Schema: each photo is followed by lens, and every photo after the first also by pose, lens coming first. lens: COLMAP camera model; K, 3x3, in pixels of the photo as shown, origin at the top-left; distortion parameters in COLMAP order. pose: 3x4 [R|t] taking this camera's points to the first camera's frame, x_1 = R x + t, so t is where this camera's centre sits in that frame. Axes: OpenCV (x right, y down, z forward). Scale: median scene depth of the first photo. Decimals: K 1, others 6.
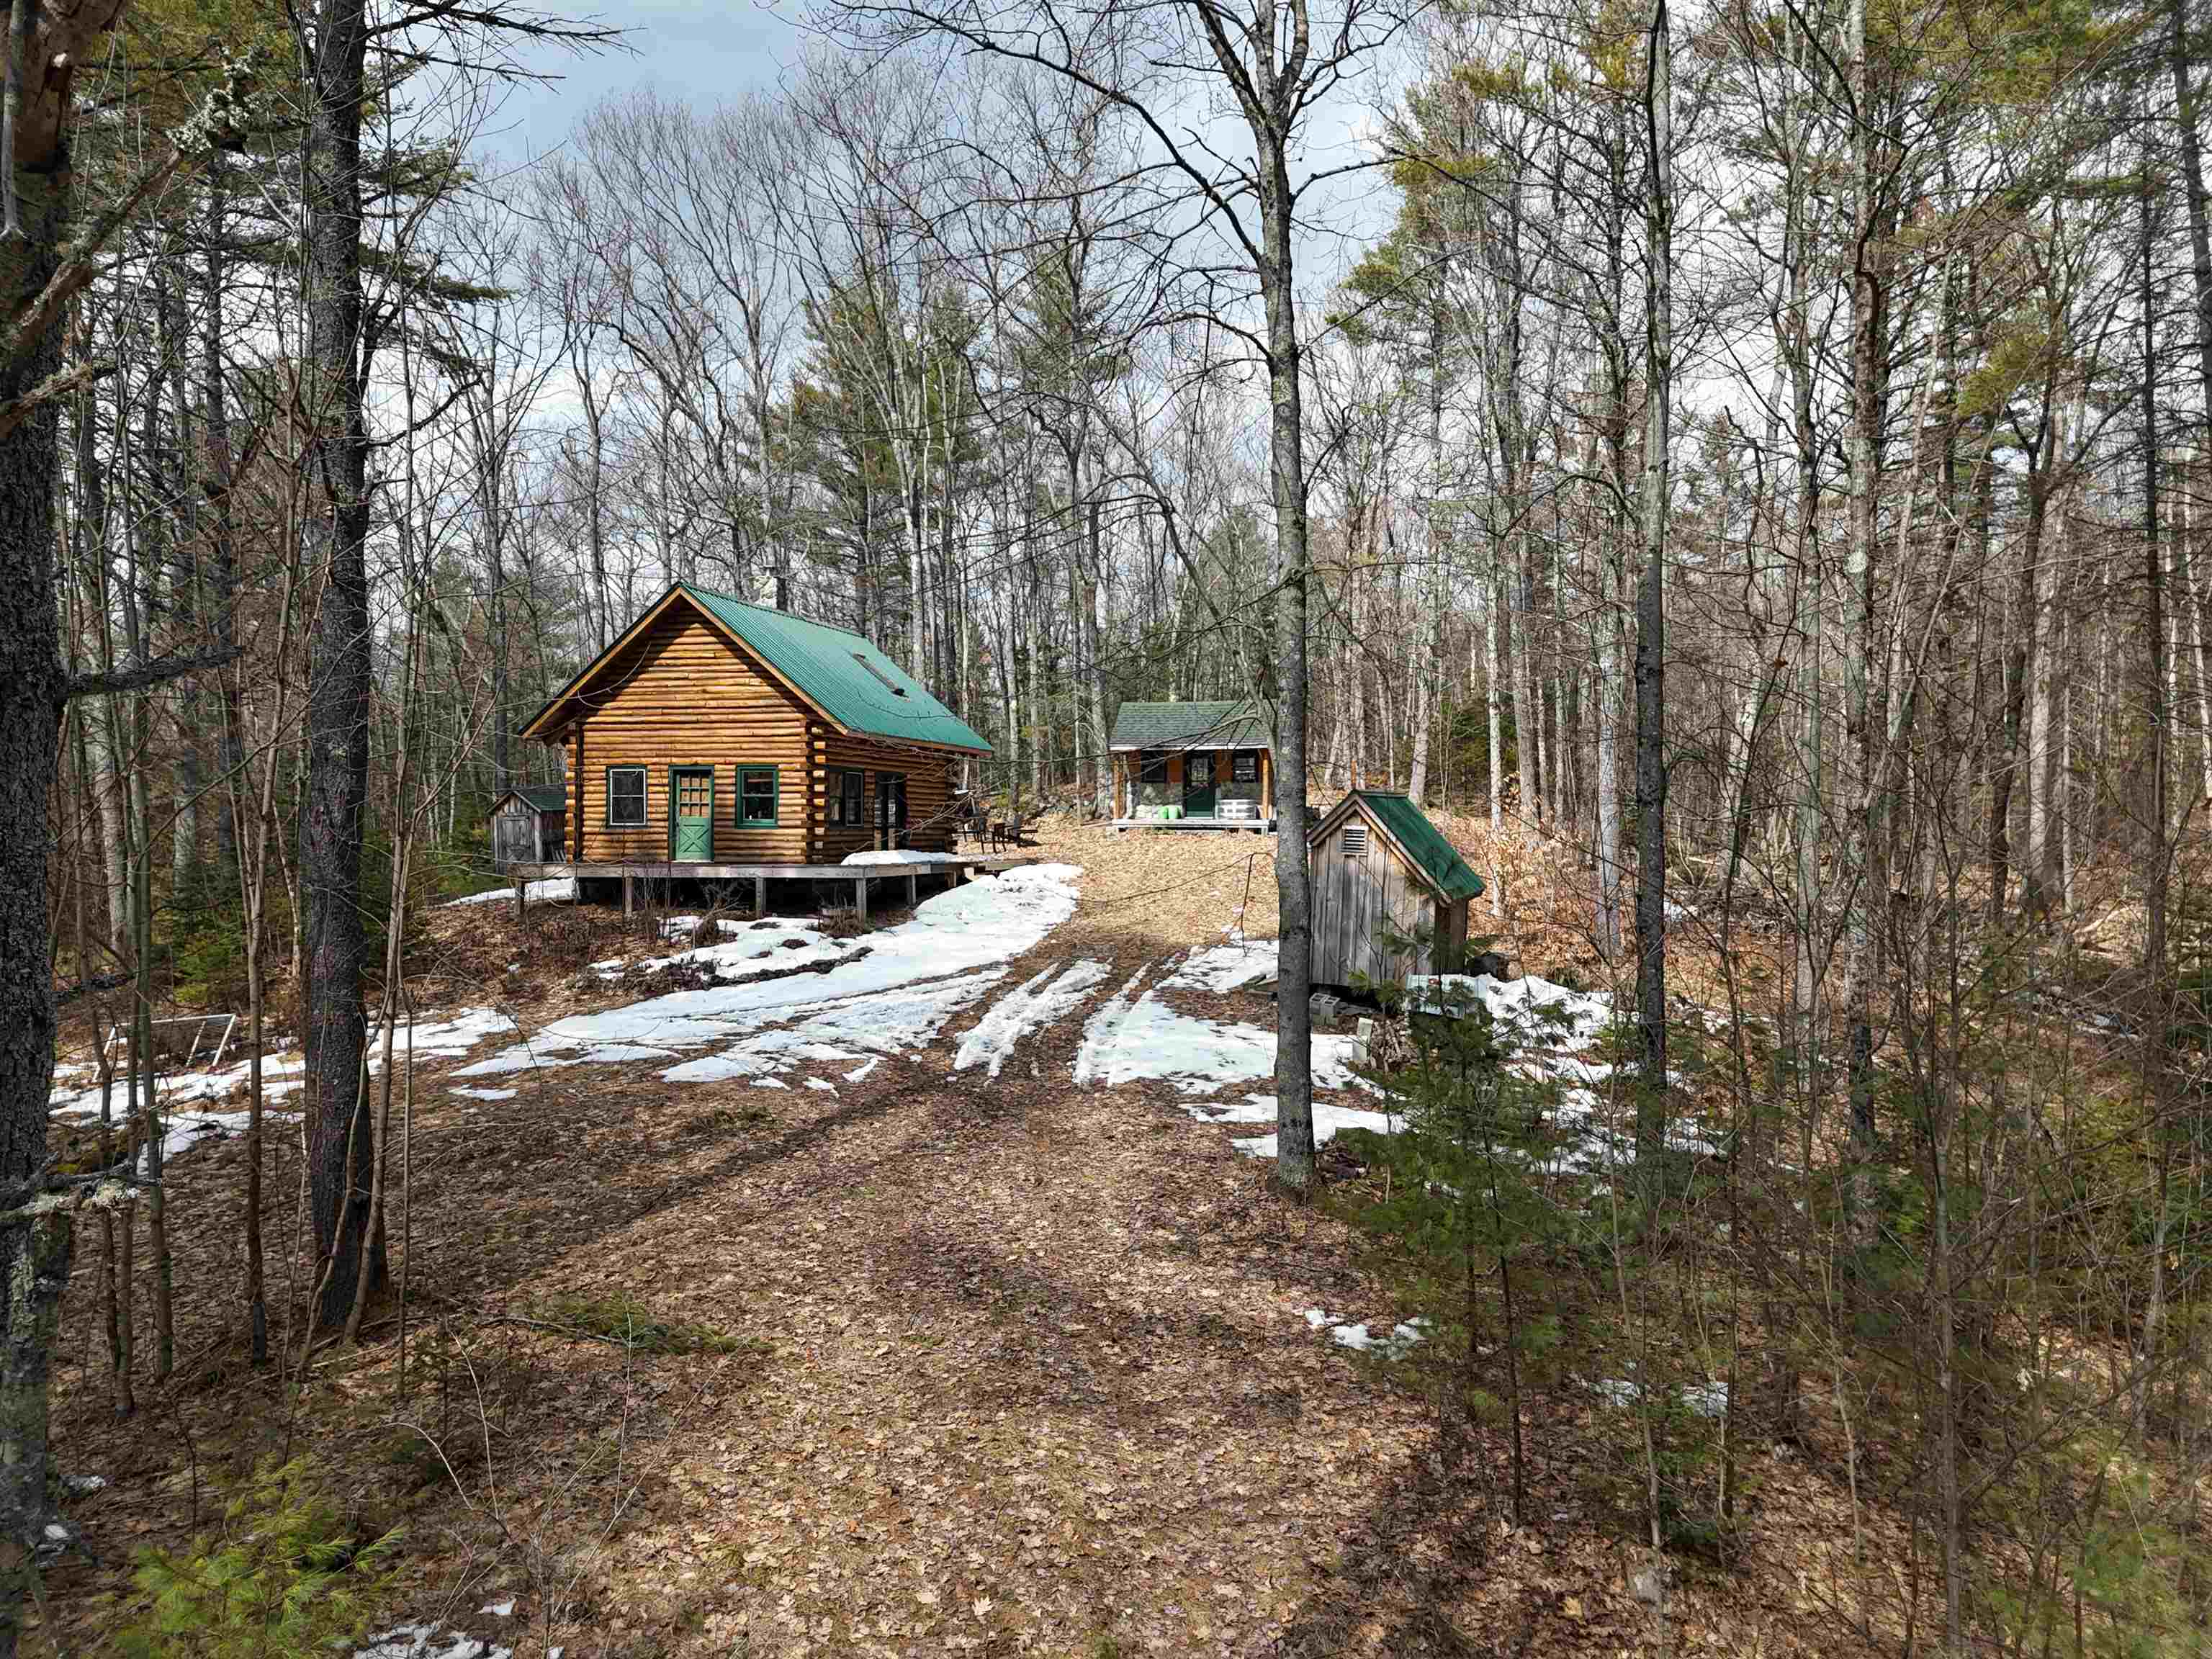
lens RADIAL K [[1625.6, 0, 1115.3], [0, 1625.6, 826.7], [0, 0, 1]] dist [0.074335, -0.060098]
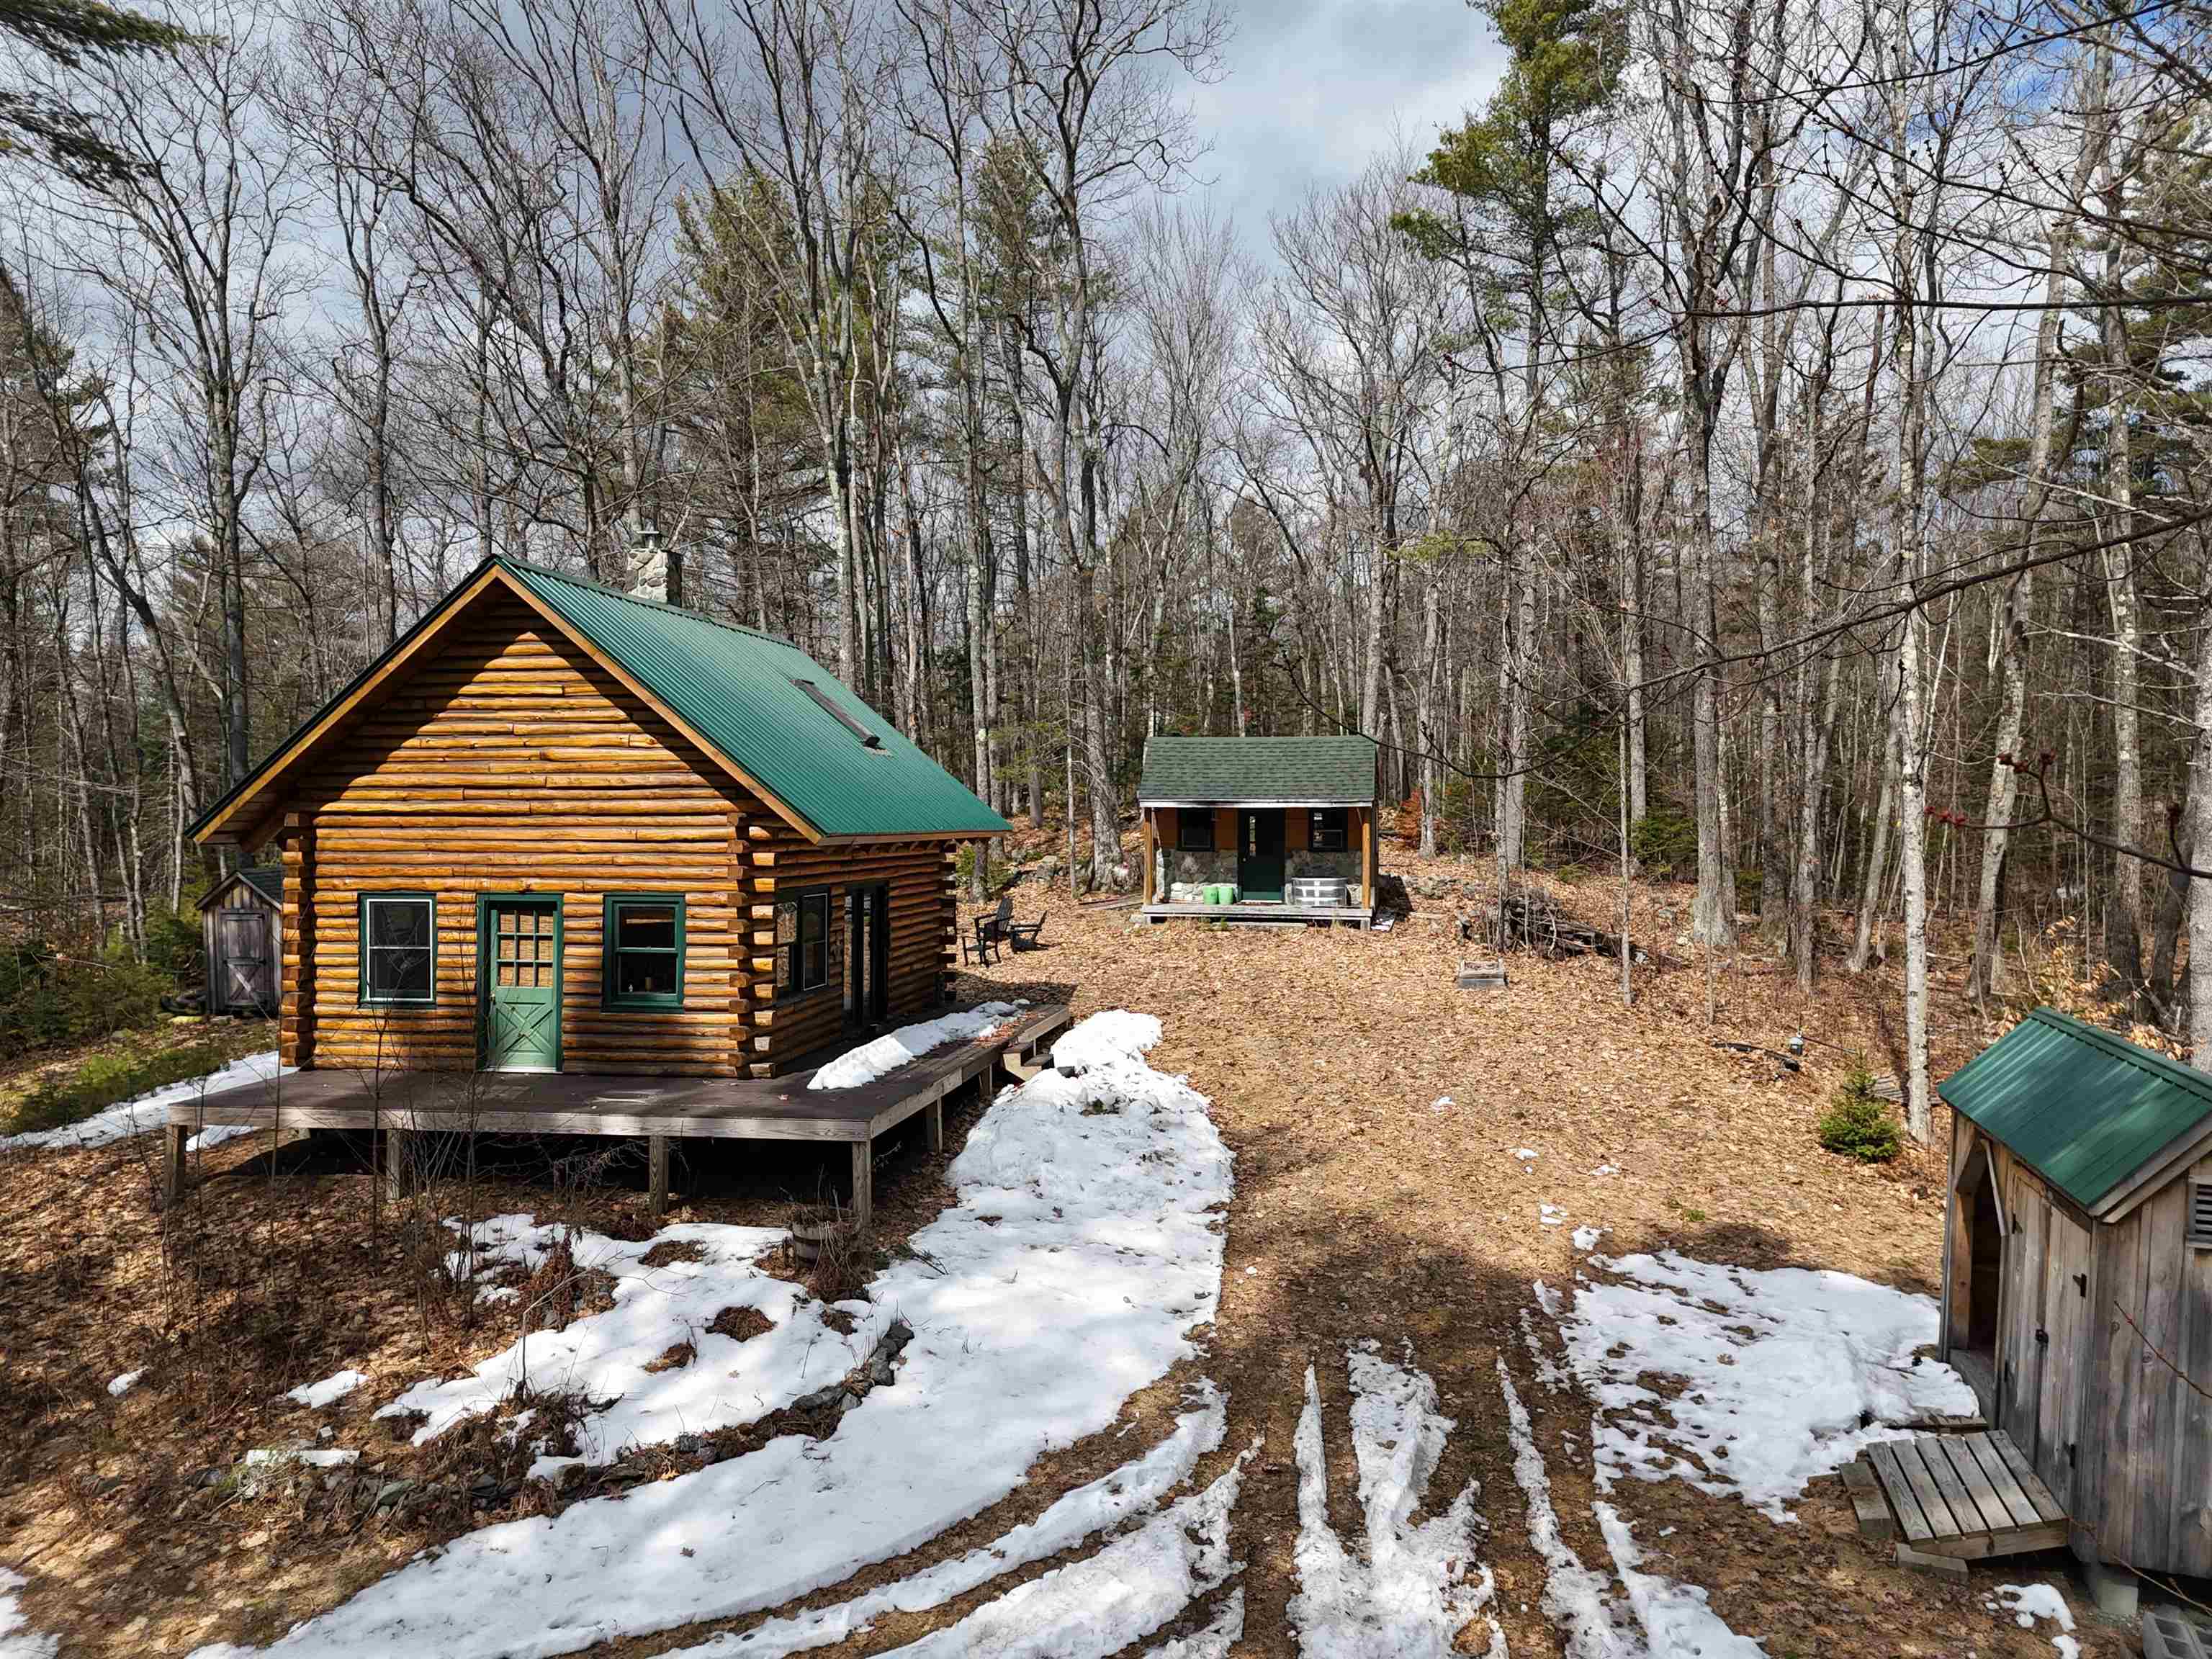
lens RADIAL K [[1625.6, 0, 1100.9], [0, 1625.6, 817.4], [0, 0, 1]] dist [0.074335, -0.060098]
pose [[0.996510, -0.001978, 0.083456, -0.110587], [0.001843, 0.999997, 0.001689, -0.062190], [-0.083459, -0.001529, 0.996510, 0.433675]]
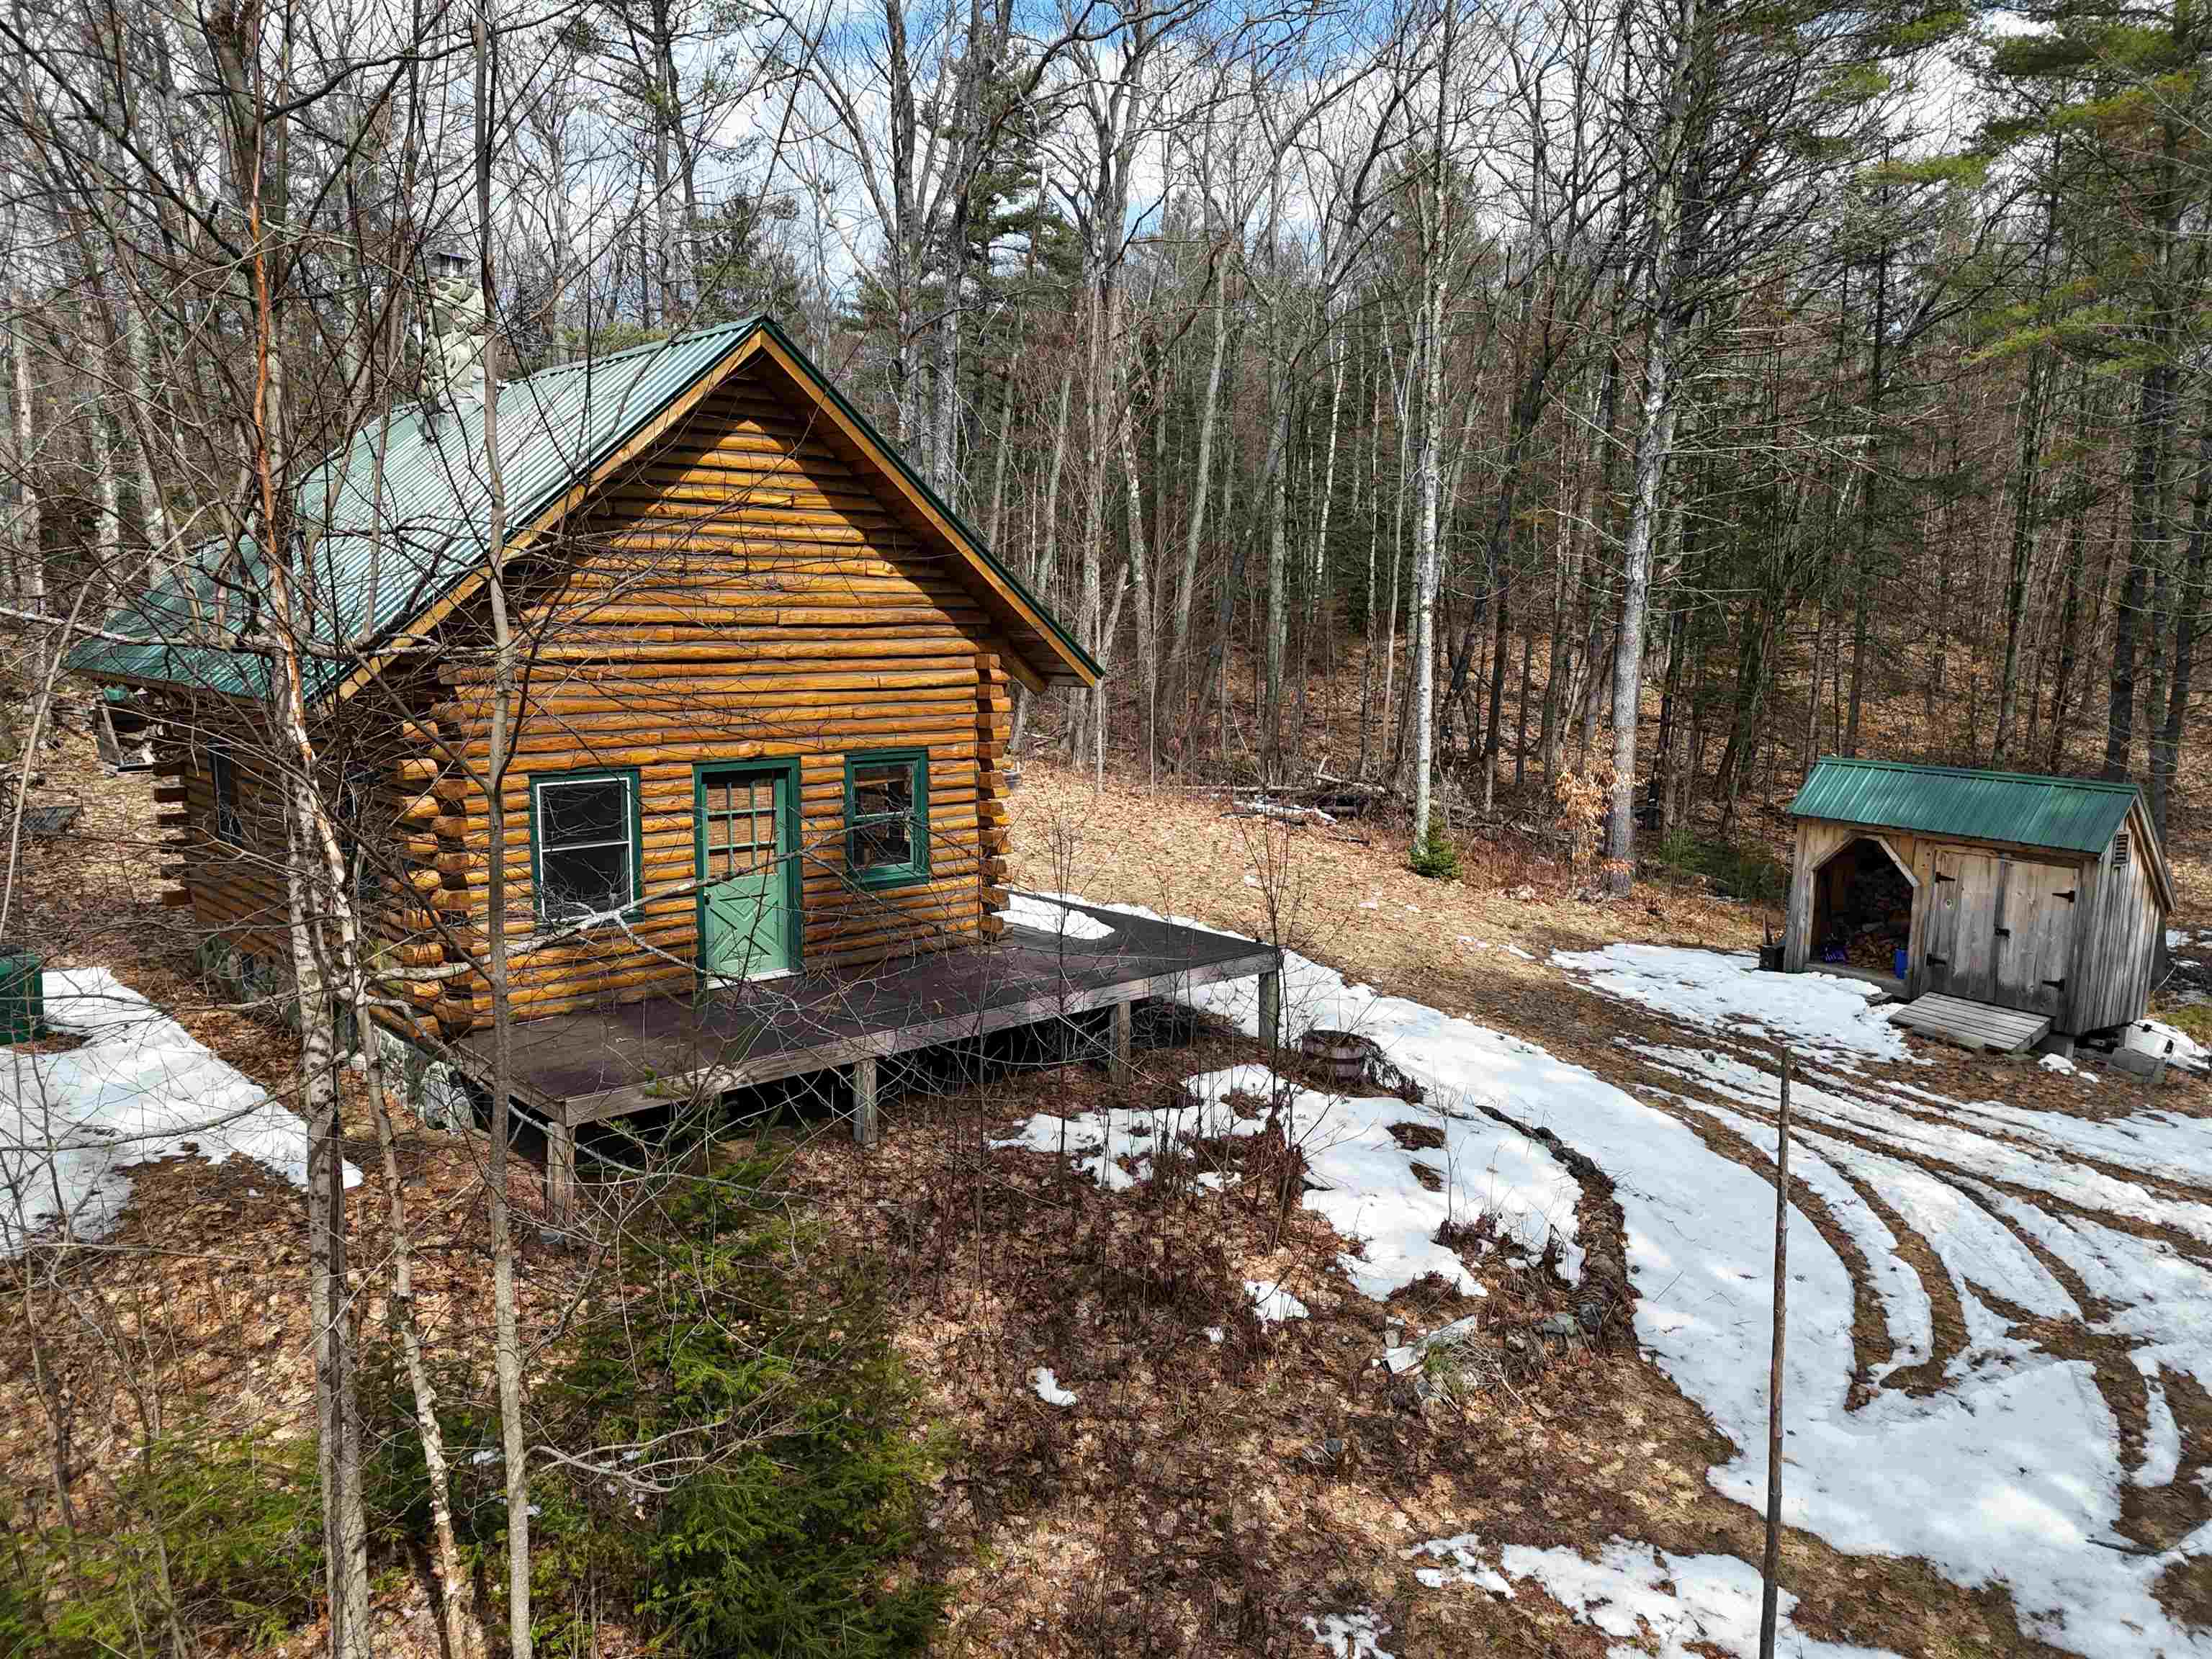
lens RADIAL K [[1625.6, 0, 1100.7], [0, 1625.6, 827.2], [0, 0, 1]] dist [0.074335, -0.060098]
pose [[0.557564, -0.112756, 0.822440, -0.551997], [-0.004725, 0.990285, 0.138971, -0.078687], [-0.830120, -0.081371, 0.551615, 0.674520]]
